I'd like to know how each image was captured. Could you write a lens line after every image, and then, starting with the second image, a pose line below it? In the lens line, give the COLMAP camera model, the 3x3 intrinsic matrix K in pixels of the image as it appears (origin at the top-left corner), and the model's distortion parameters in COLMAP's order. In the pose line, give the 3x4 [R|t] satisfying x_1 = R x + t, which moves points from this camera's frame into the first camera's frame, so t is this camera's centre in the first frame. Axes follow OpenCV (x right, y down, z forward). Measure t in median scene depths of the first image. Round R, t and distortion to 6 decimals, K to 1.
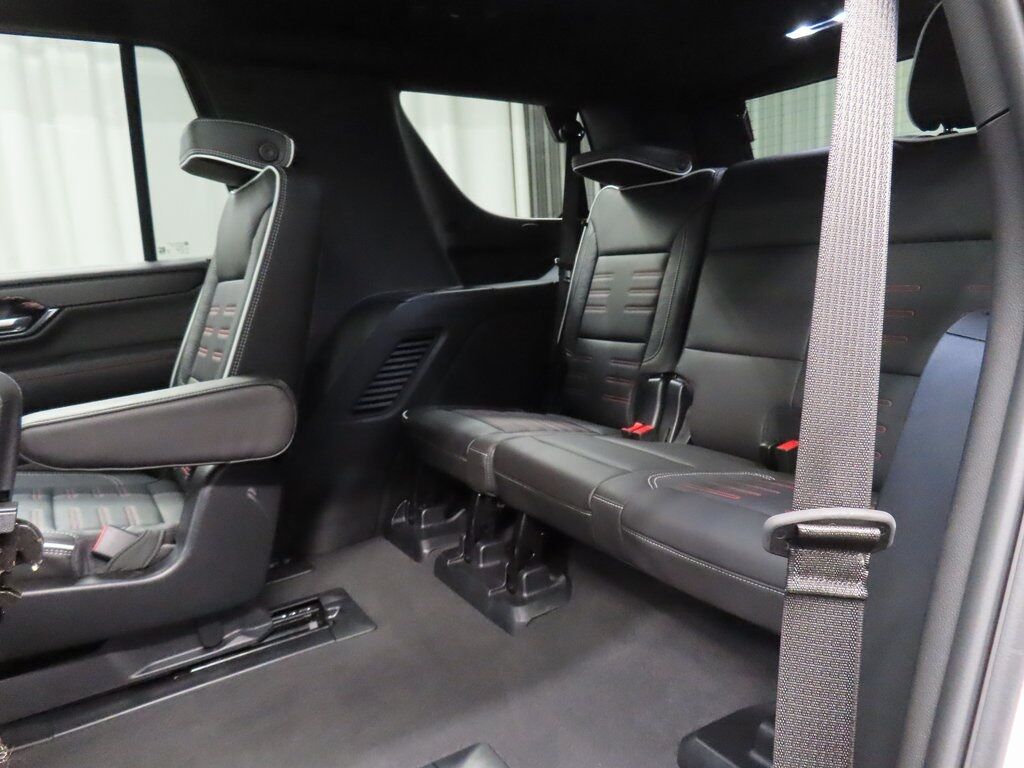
lens RADIAL K [[735.2, 0, 510.9], [0, 735.2, 383.3], [0, 0, 1]] dist [-0.002520, -0.003054]
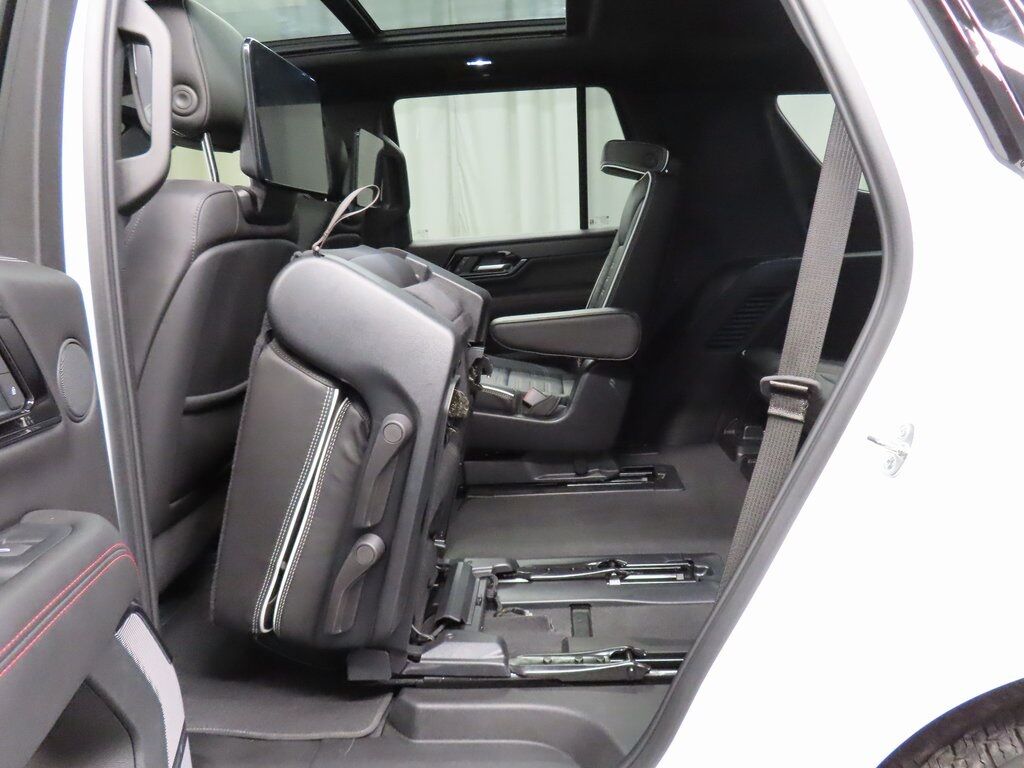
lens RADIAL K [[735.2, 0, 513.9], [0, 735.2, 382.5], [0, 0, 1]] dist [-0.002520, -0.003054]
pose [[0.824873, 0.133345, -0.549367, 0.333269], [-0.100500, 0.990893, 0.089614, 0.028011], [0.556313, -0.018709, 0.830762, -0.422228]]
